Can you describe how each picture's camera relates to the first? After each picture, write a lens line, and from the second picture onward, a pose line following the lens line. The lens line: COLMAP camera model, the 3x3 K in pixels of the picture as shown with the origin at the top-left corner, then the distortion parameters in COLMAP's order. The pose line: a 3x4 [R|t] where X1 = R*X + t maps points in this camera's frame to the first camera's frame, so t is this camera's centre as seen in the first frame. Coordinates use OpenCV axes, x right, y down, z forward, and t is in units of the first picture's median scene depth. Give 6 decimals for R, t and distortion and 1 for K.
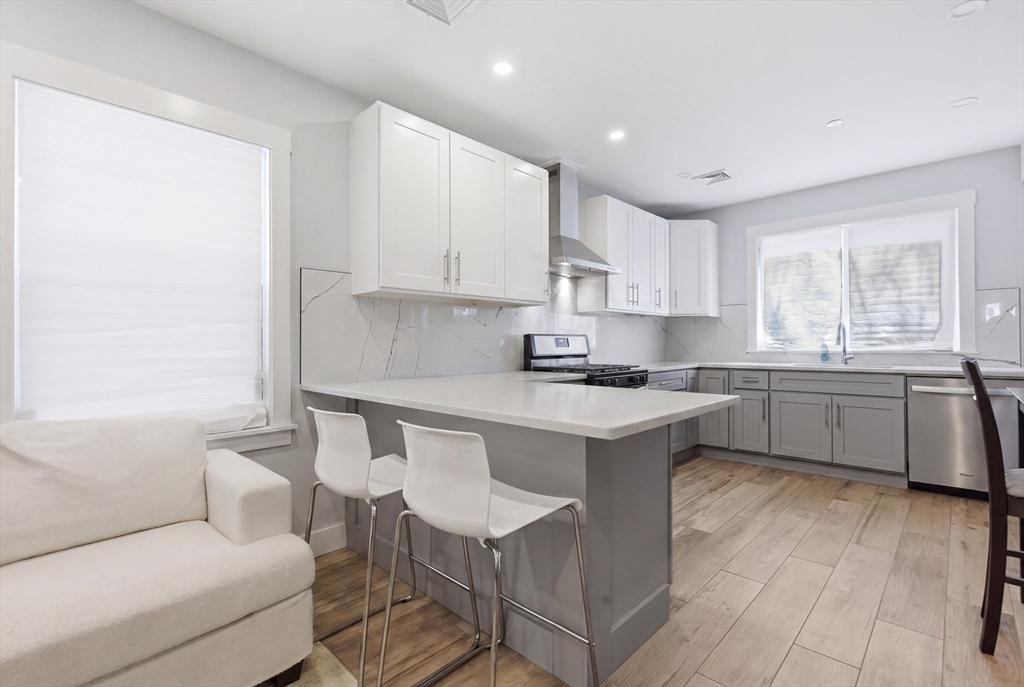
lens RADIAL K [[463.1, 0, 511.1], [0, 463.1, 339.8], [0, 0, 1]] dist [-0.011097, 0.007853]
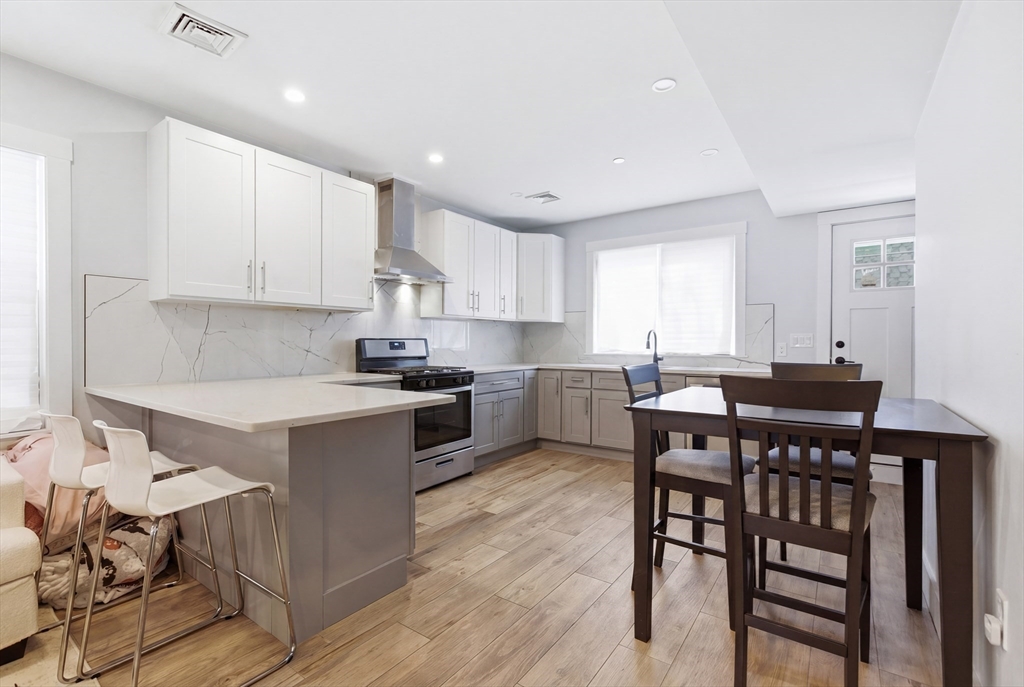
lens RADIAL K [[464.5, 0, 512.0], [0, 464.5, 343.5], [0, 0, 1]] dist [0.000894, 0.000237]
pose [[0.989086, 0.006636, 0.147189, 0.222862], [-0.008428, 0.999898, 0.011559, -0.014785], [-0.147098, -0.012673, 0.989041, -0.109317]]
